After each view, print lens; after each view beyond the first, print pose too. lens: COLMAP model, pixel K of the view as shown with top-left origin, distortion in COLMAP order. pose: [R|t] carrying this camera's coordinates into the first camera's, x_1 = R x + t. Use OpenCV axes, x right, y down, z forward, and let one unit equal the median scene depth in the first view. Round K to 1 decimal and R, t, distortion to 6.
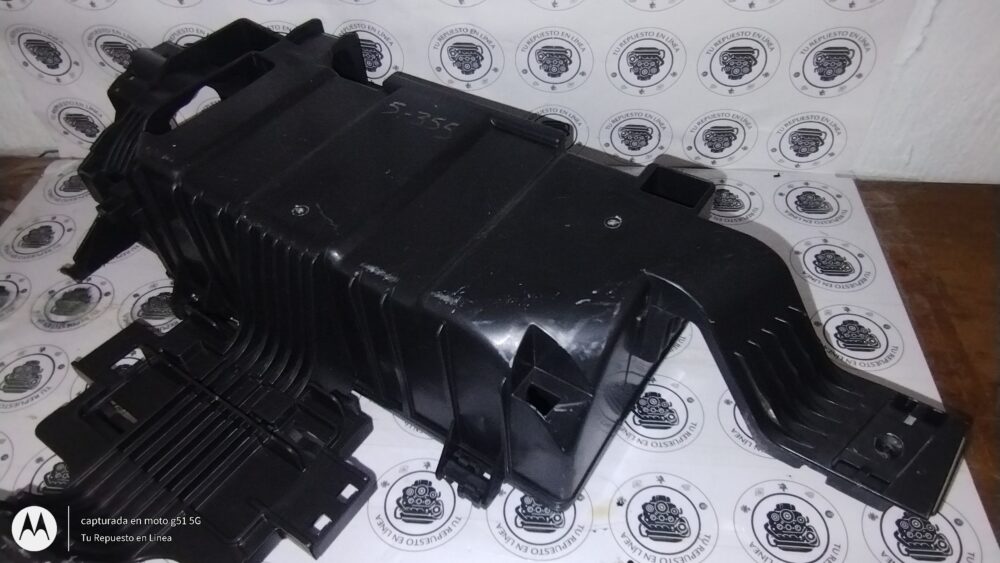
lens RADIAL K [[716.0, 0, 499.1], [0, 716.0, 297.0], [0, 0, 1]] dist [-0.004746, -0.005567]
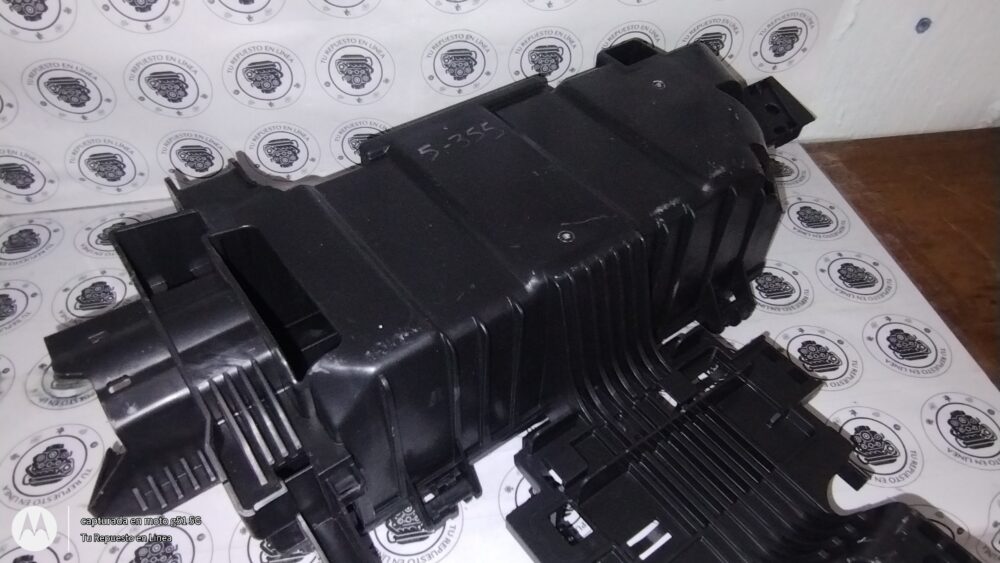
lens RADIAL K [[712.9, 0, 498.1], [0, 712.9, 299.7], [0, 0, 1]] dist [-0.002928, -0.003032]
pose [[0.959444, -0.156079, 0.234749, -0.291940], [0.157189, 0.987468, 0.014097, -0.012391], [-0.234008, 0.023374, 0.971954, 0.021851]]
